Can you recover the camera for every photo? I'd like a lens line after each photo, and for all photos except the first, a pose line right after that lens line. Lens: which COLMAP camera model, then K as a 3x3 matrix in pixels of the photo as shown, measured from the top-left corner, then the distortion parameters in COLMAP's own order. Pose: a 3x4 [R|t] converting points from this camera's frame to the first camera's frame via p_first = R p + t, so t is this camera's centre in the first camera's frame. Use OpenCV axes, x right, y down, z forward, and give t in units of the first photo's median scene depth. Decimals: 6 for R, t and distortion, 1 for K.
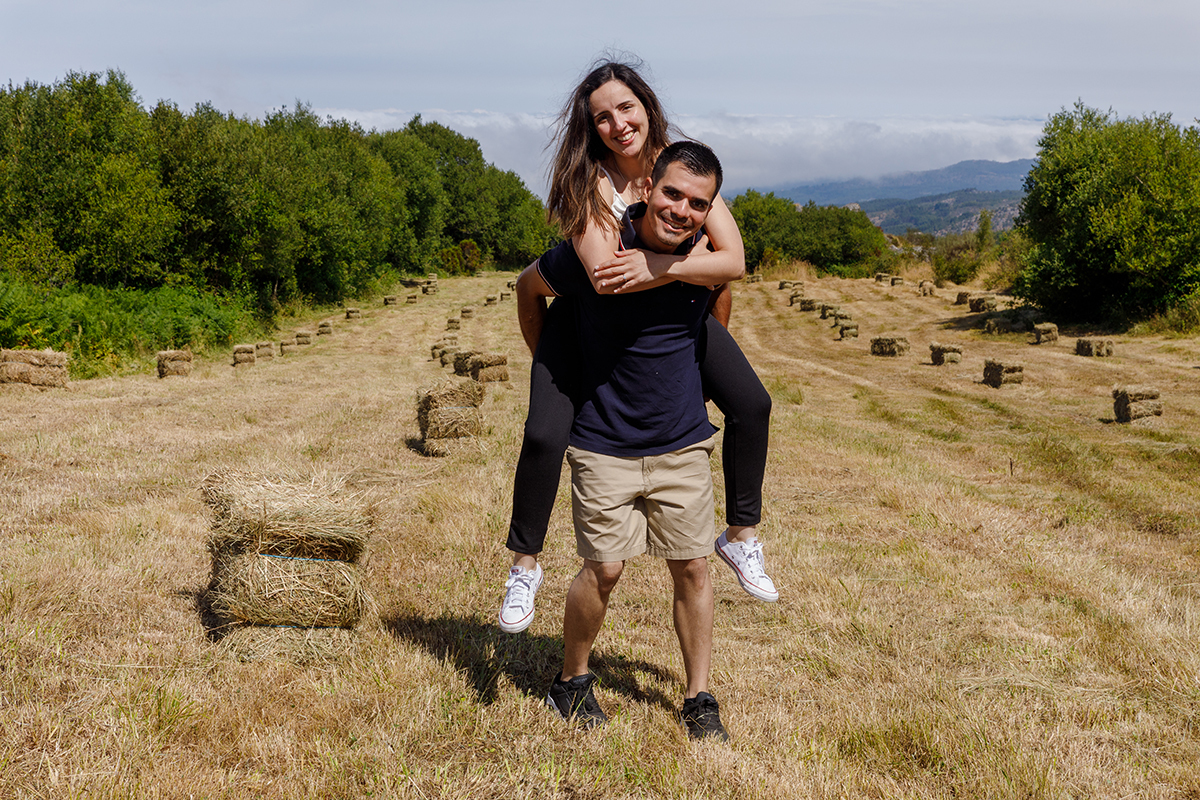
lens RADIAL K [[1905.3, 0, 600.0], [0, 1905.3, 400.0], [0, 0, 1]] dist [0.030962, -0.049014]
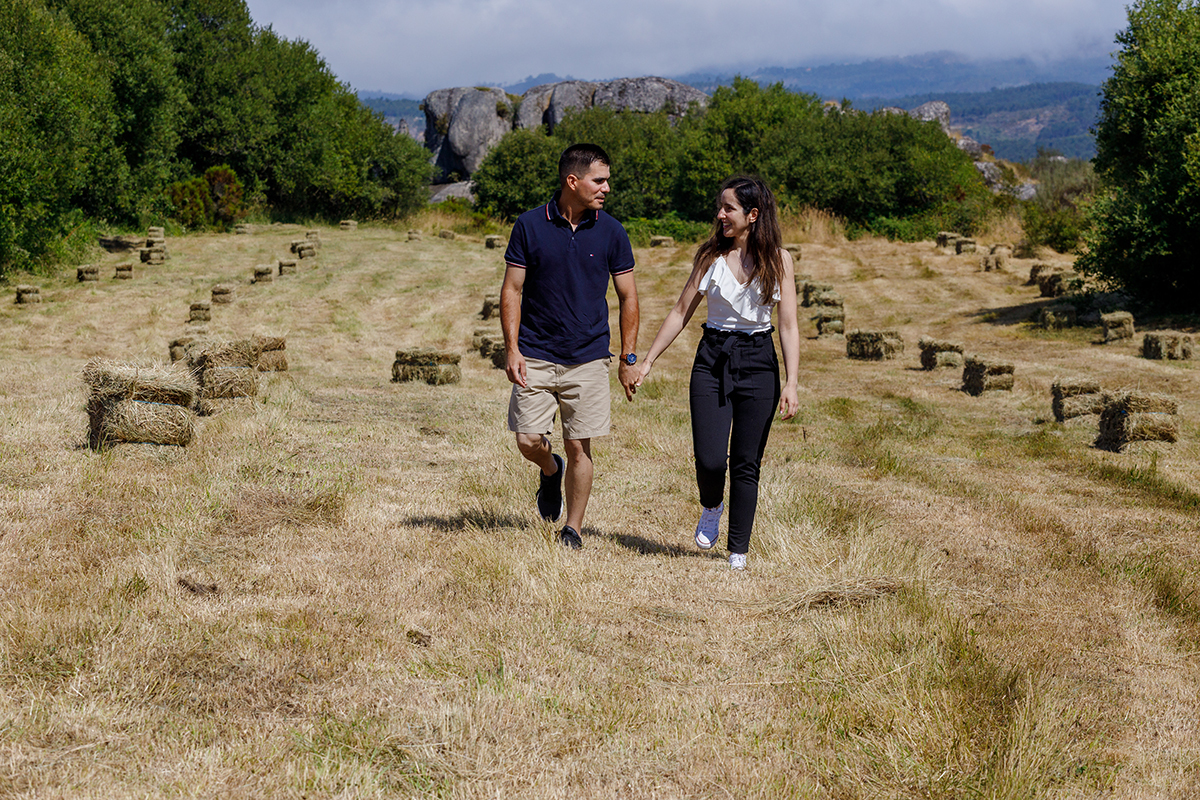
lens RADIAL K [[3823.9, 0, 600.0], [0, 3823.9, 400.0], [0, 0, 1]] dist [0.324827, -13.444958]
pose [[0.999489, 0.005481, 0.031503, 0.011063], [-0.004804, 0.999757, -0.021535, 0.012959], [-0.031614, 0.021373, 0.999272, -0.205881]]
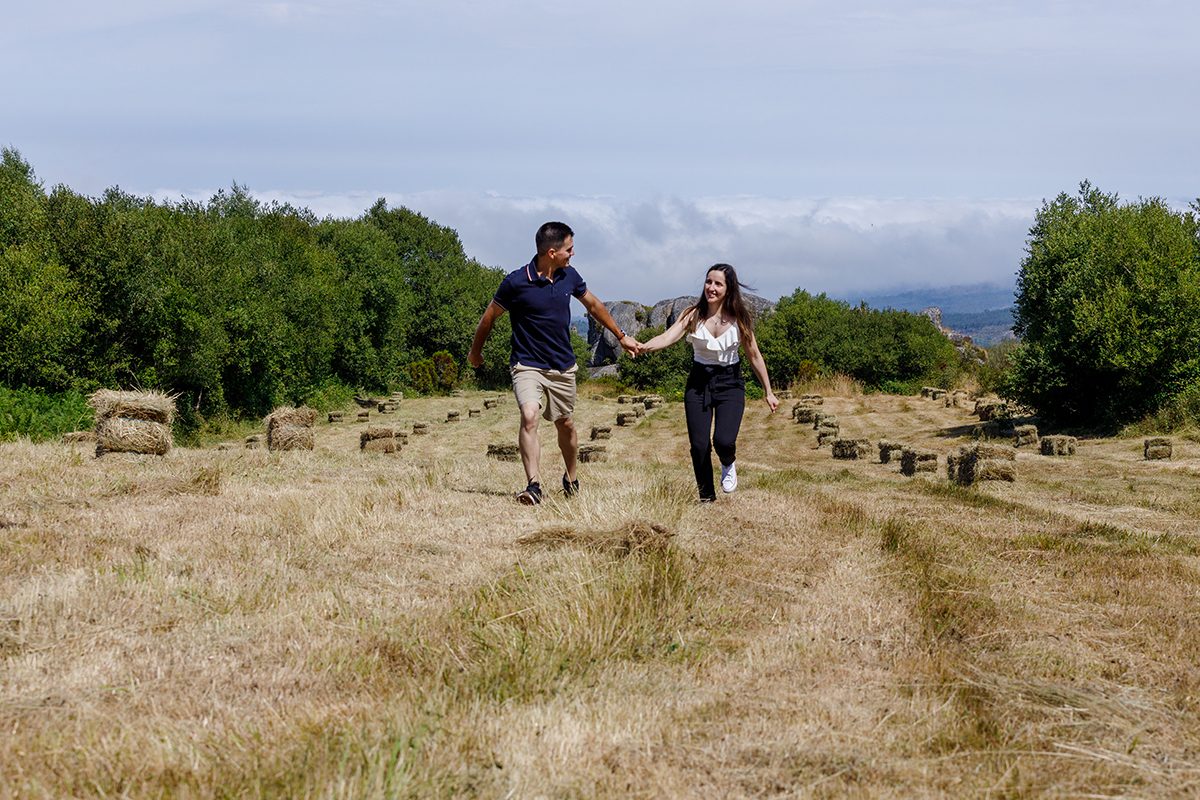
lens RADIAL K [[2532.0, 0, 600.1], [0, 2532.0, 460.1], [0, 0, 1]] dist [0.063943, 0.163132]
pose [[0.999836, -0.000715, -0.018068, 0.034715], [-0.000098, 0.998989, -0.044960, 0.021677], [0.018082, 0.044955, 0.998825, -0.153488]]
